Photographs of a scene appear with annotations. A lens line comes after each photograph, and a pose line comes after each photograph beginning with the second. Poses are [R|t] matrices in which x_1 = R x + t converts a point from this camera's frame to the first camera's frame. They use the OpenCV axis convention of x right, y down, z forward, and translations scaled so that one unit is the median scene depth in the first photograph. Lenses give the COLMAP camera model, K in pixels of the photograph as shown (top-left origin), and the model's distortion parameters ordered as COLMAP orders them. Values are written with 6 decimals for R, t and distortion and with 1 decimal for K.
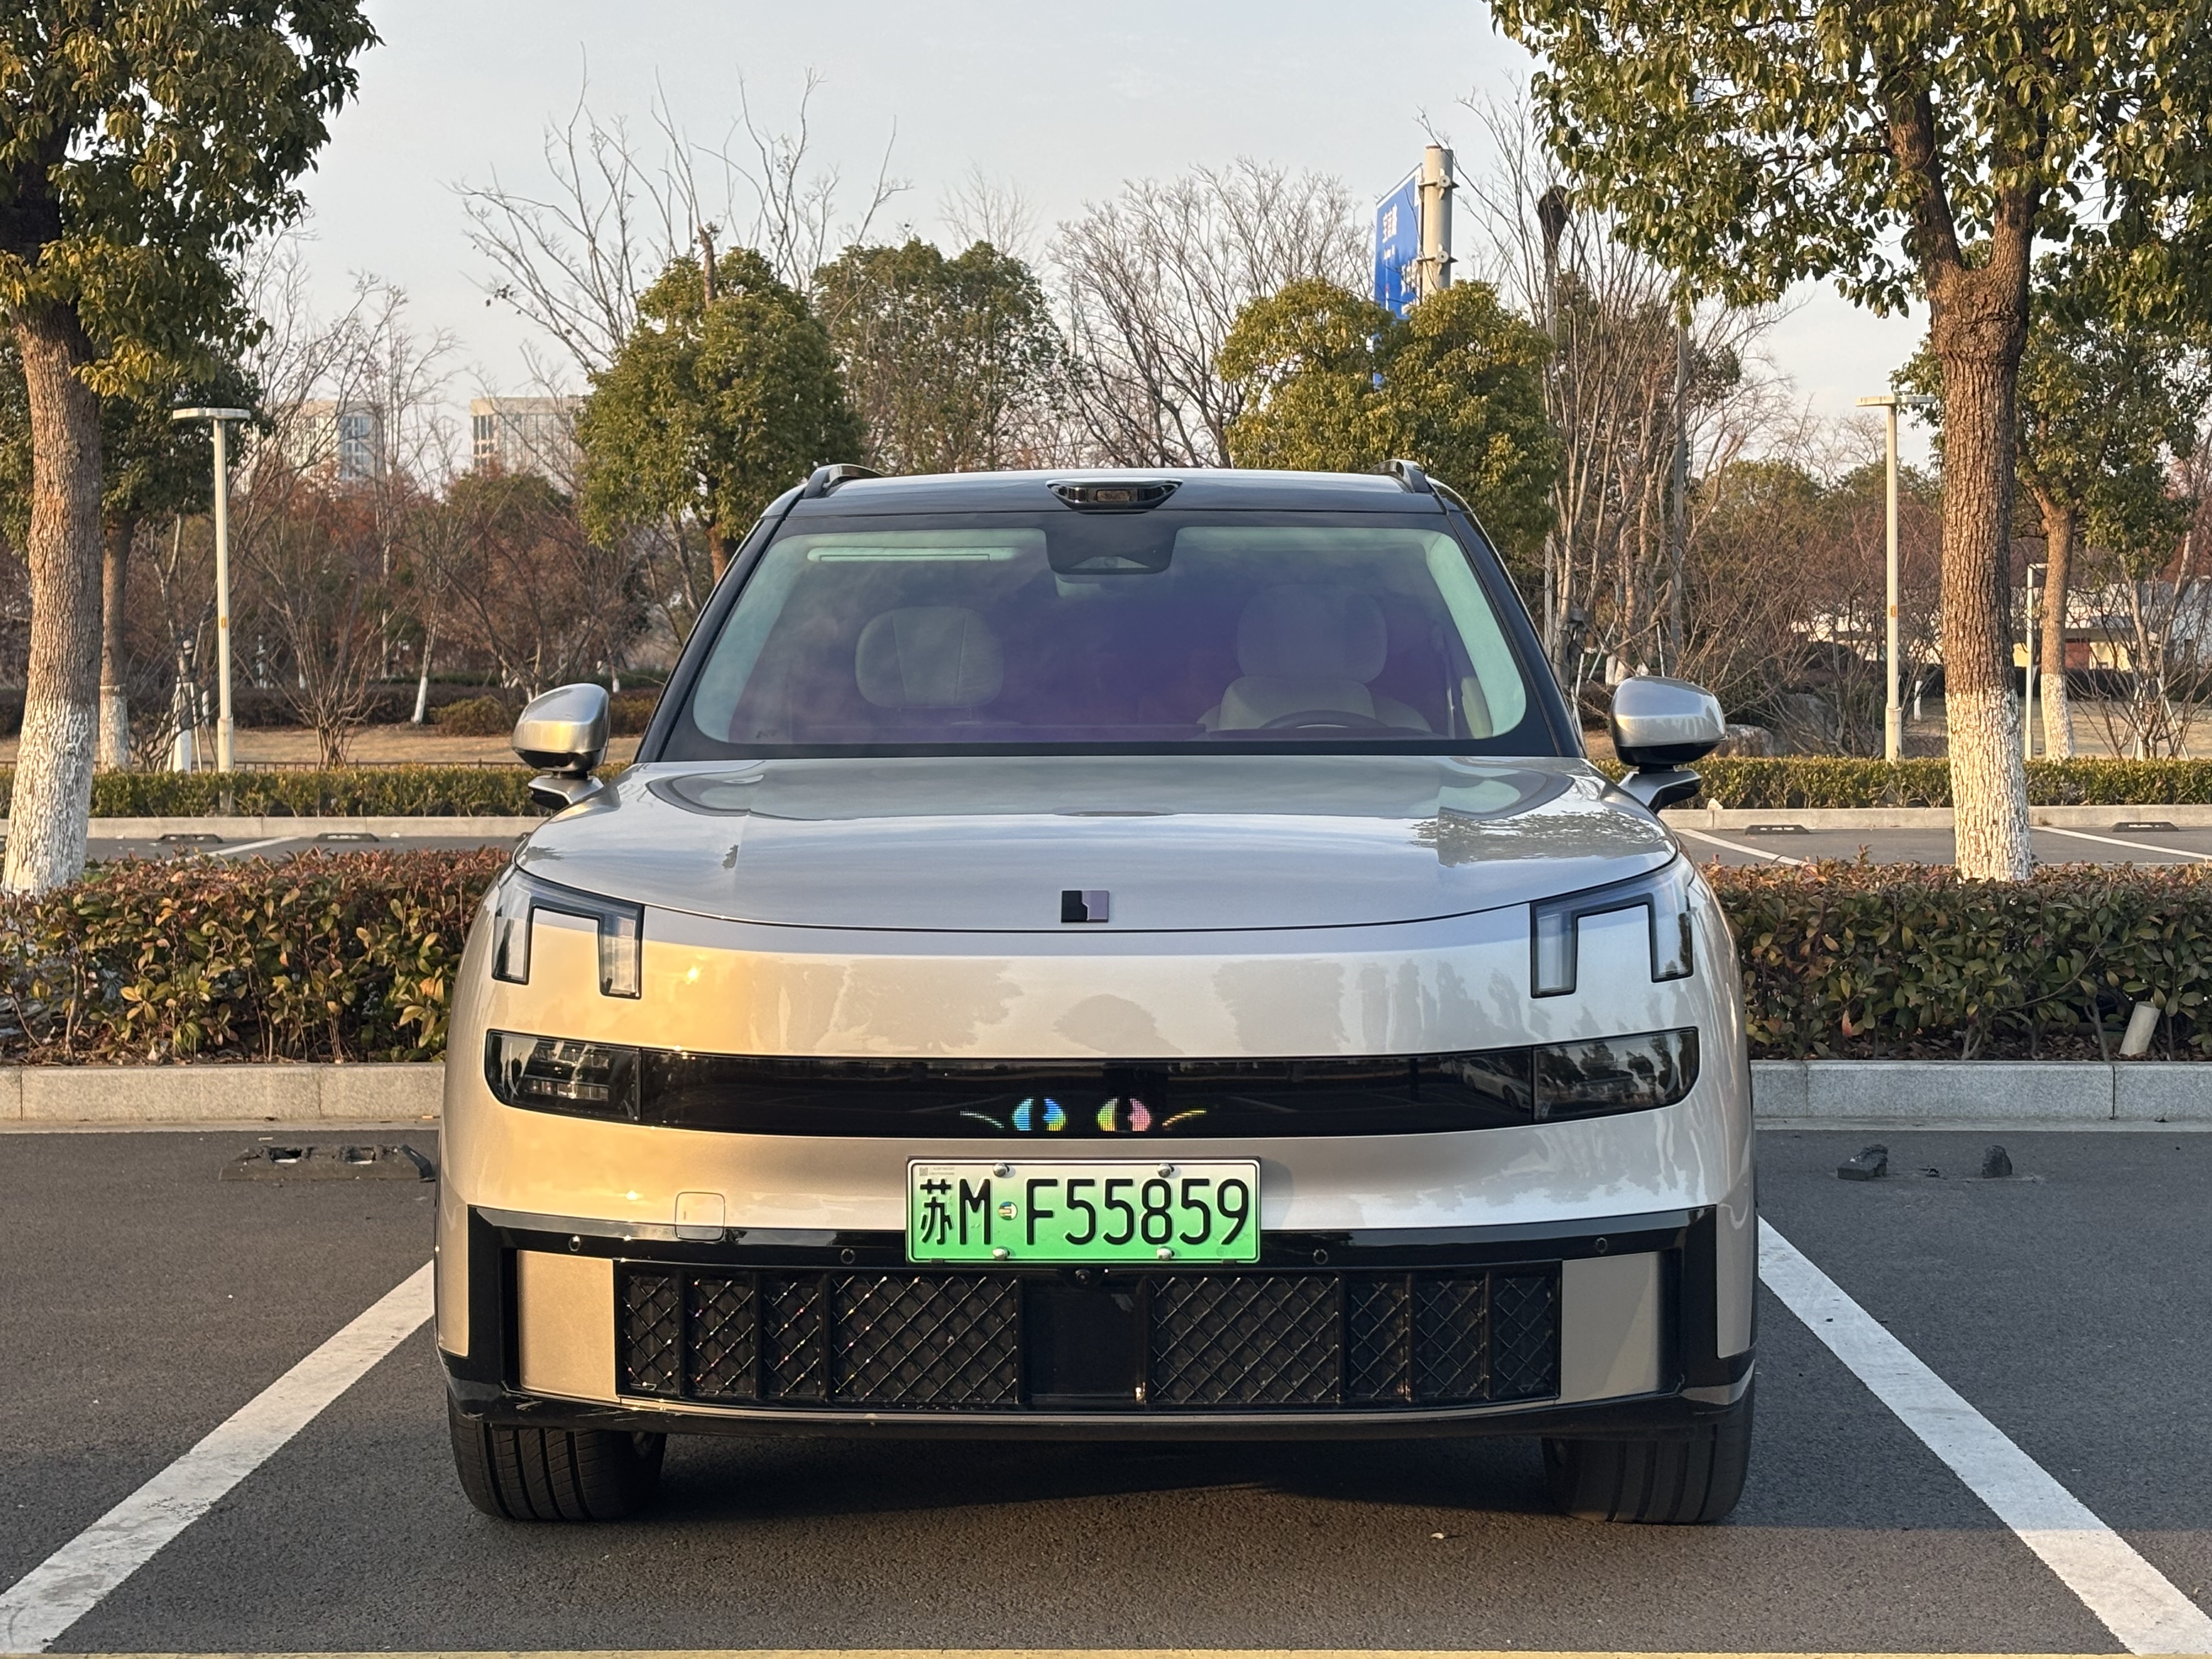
lens RADIAL K [[3702.8, 0, 1101.6], [0, 3702.8, 831.5], [0, 0, 1]] dist [0.203579, 0.000000]
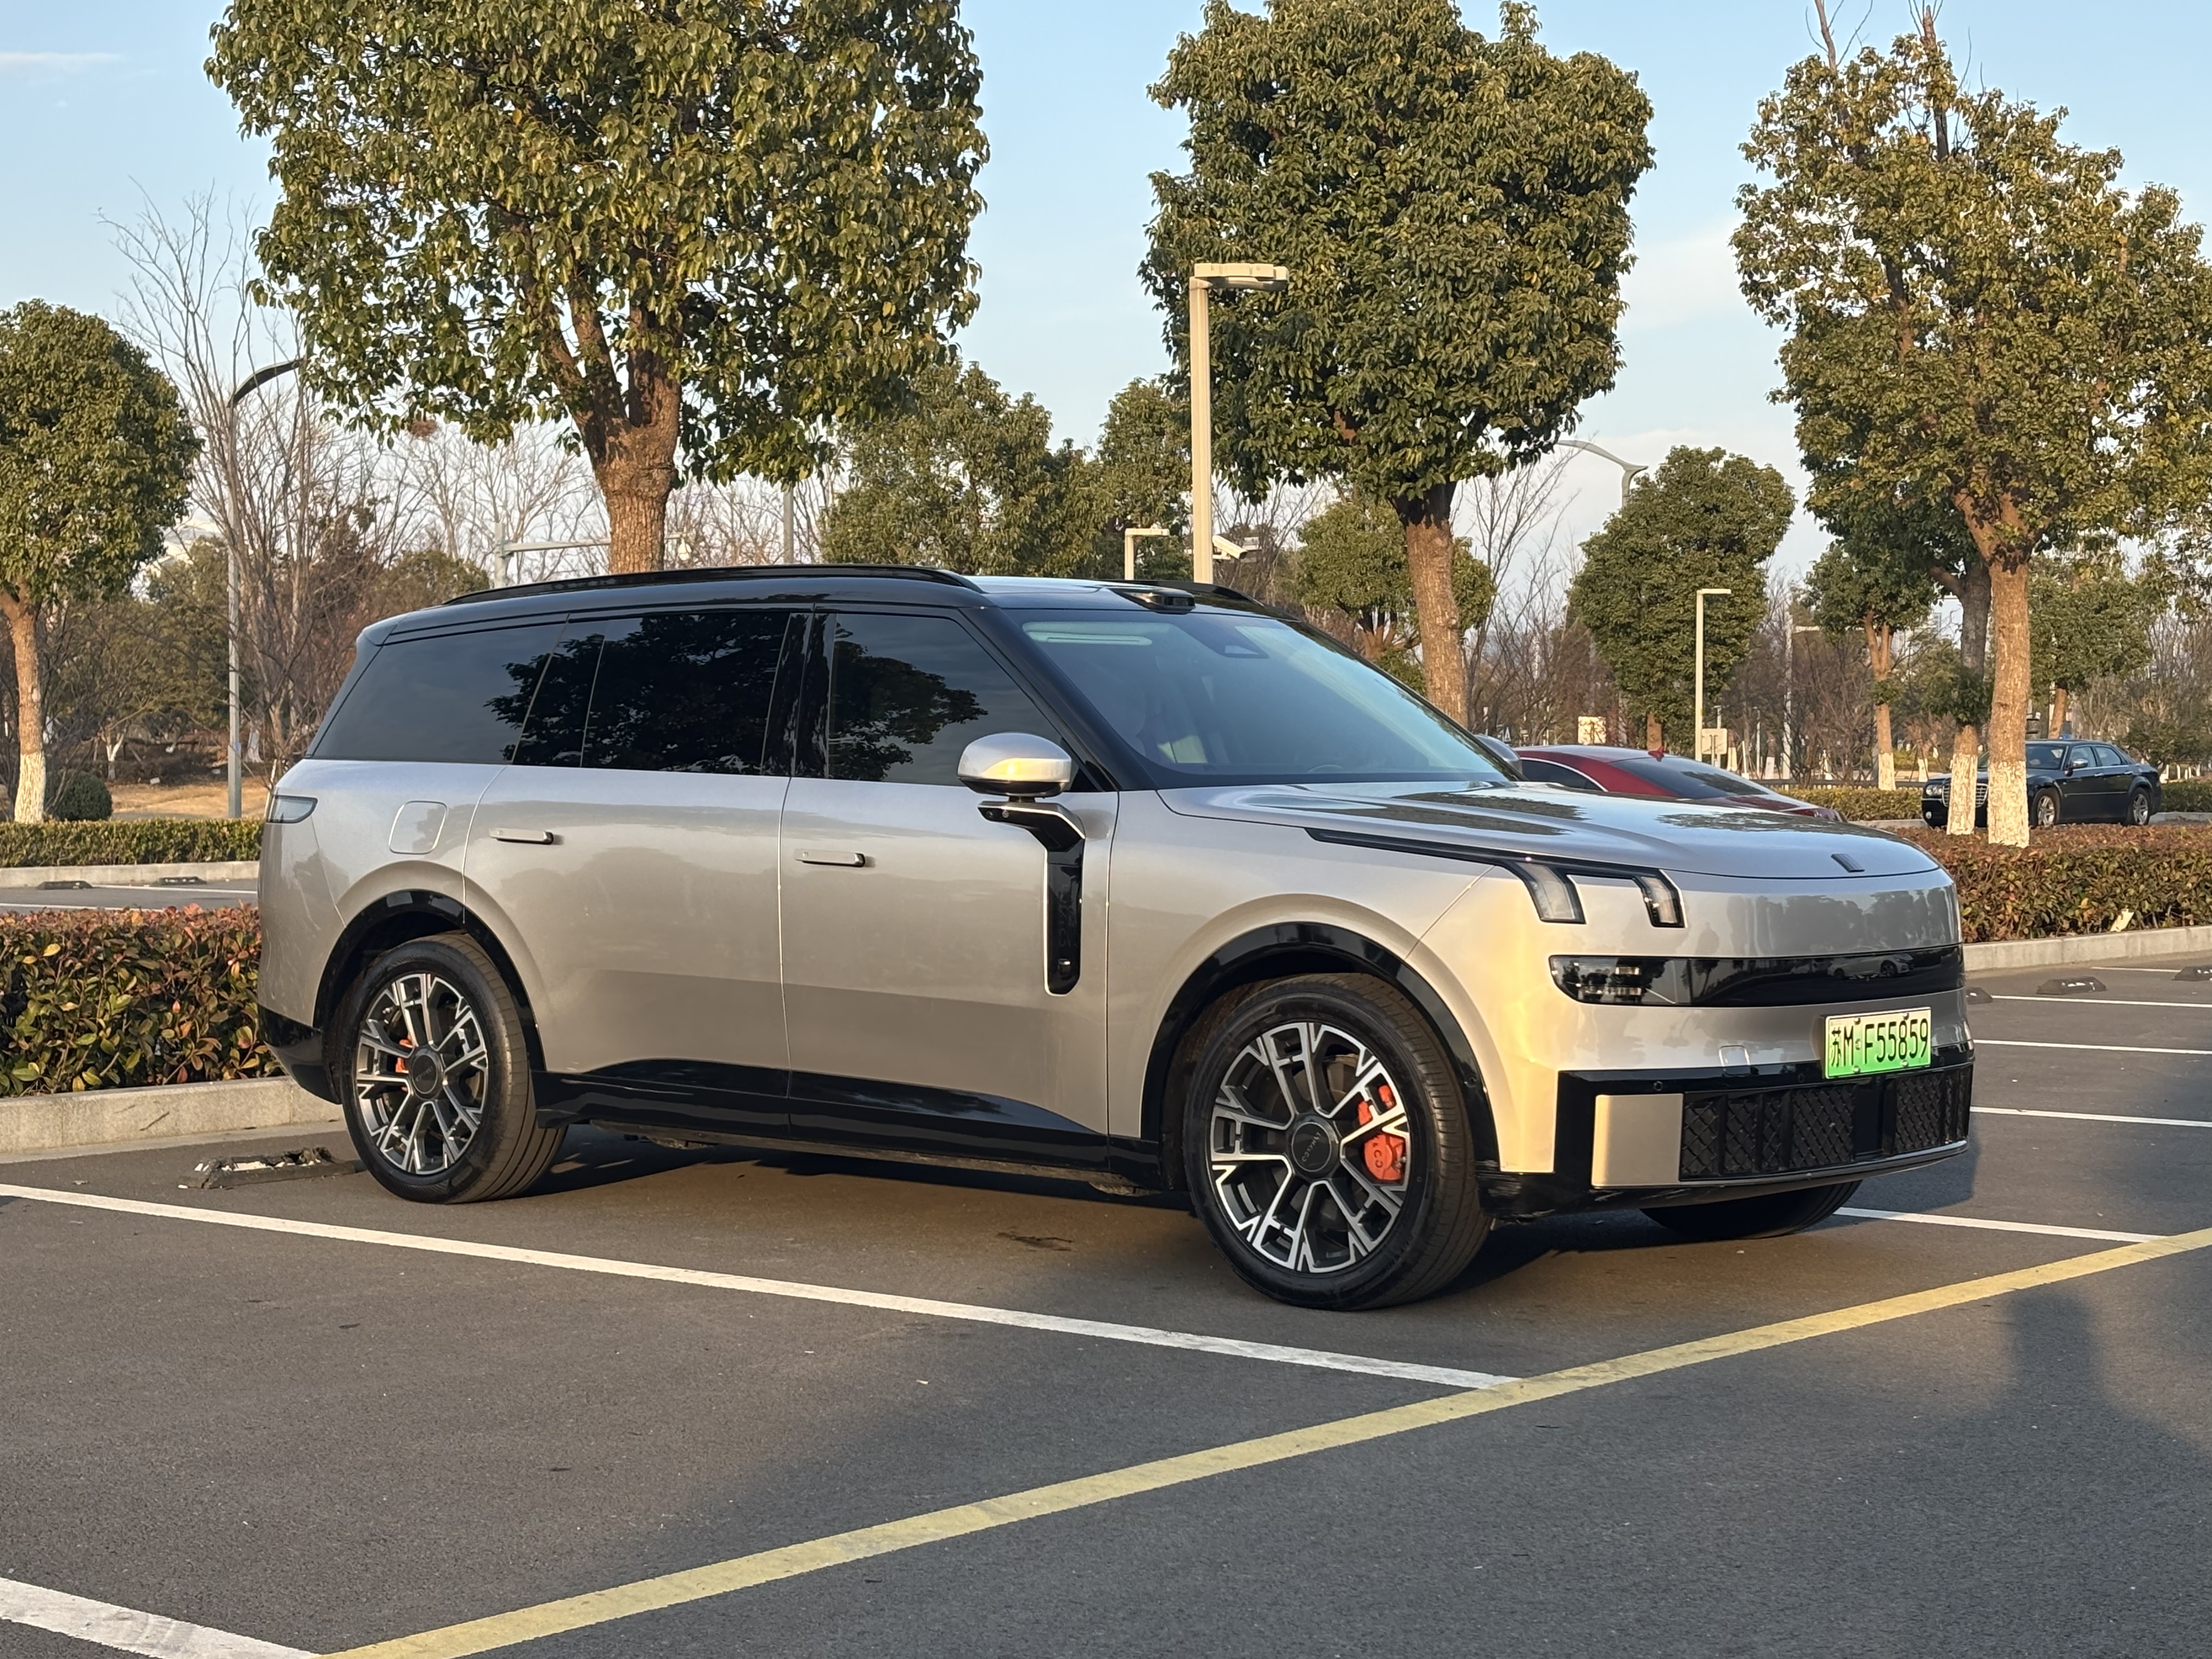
lens RADIAL K [[3702.8, 0, 1101.8], [0, 3702.8, 825.3], [0, 0, 1]] dist [0.203579, 0.000000]
pose [[0.590349, 0.001022, 0.807147, -1.578777], [0.022433, 0.999592, -0.017673, 0.024677], [-0.806836, 0.028540, 0.590085, 0.267173]]
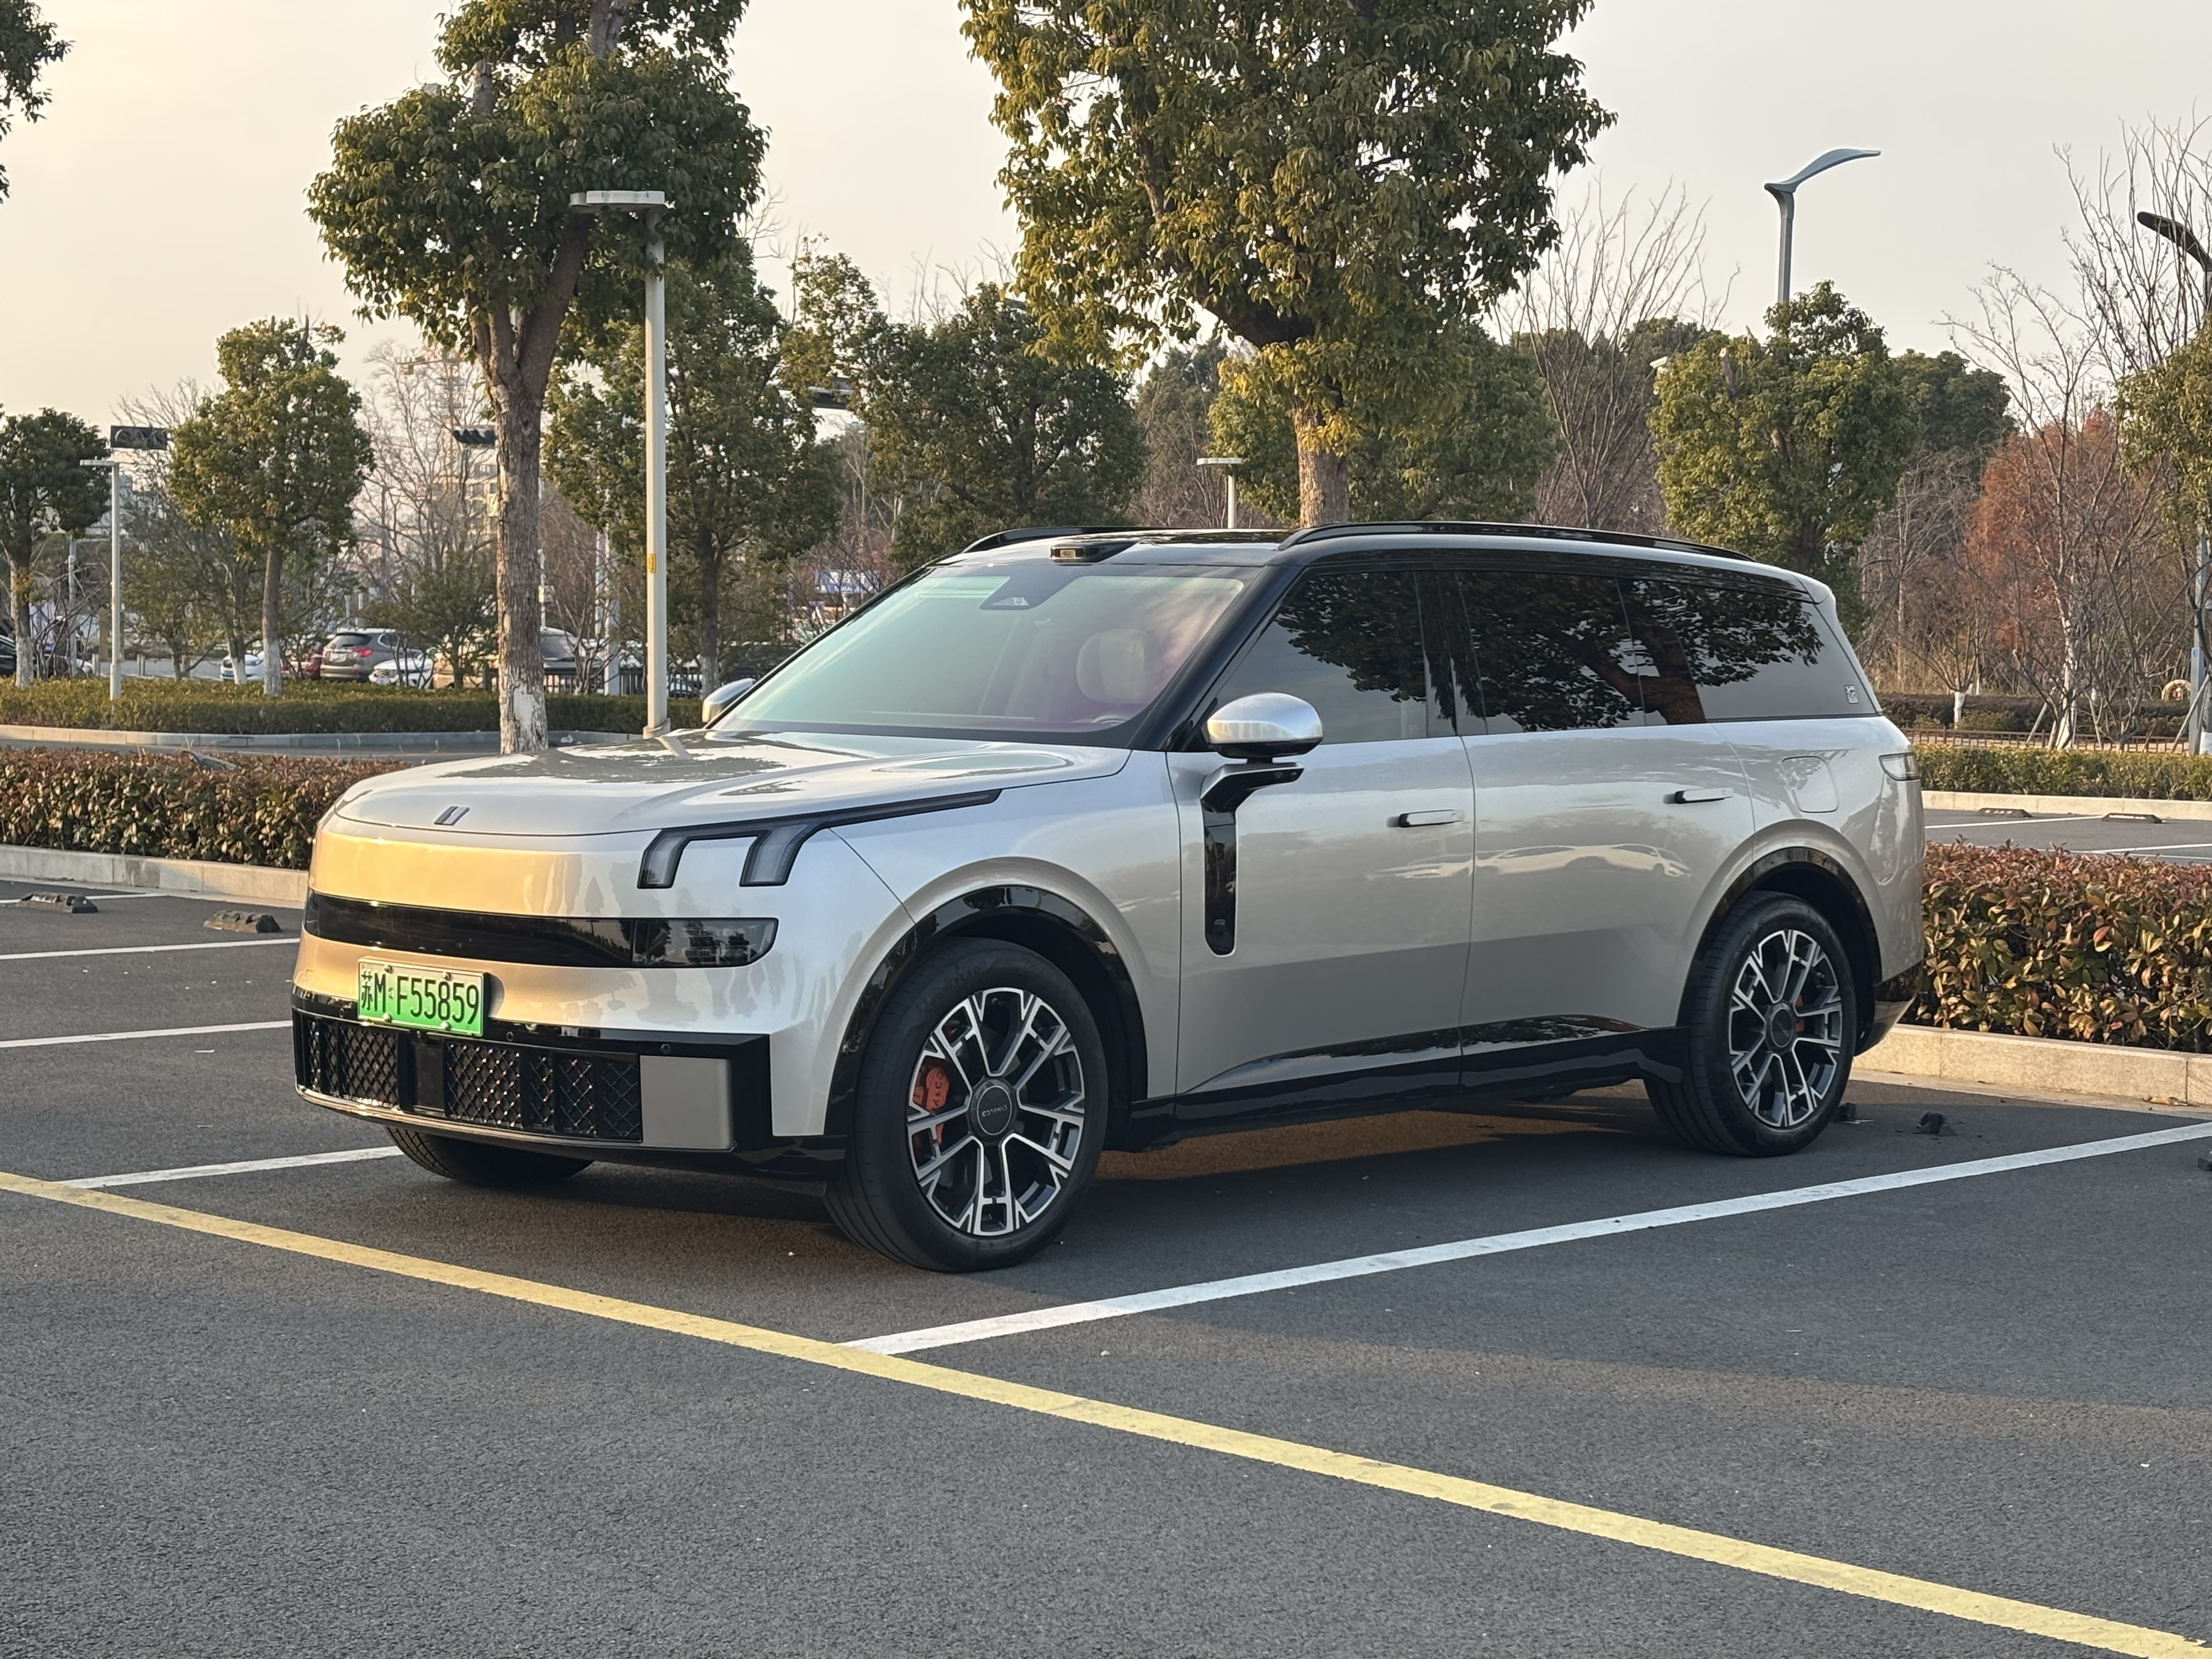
lens RADIAL K [[3702.8, 0, 1107.0], [0, 3702.8, 835.1], [0, 0, 1]] dist [0.203579, 0.000000]
pose [[0.764726, 0.057889, -0.641750, 1.274236], [-0.051317, 0.998264, 0.028898, -0.033380], [0.642309, 0.010833, 0.766369, -0.078646]]
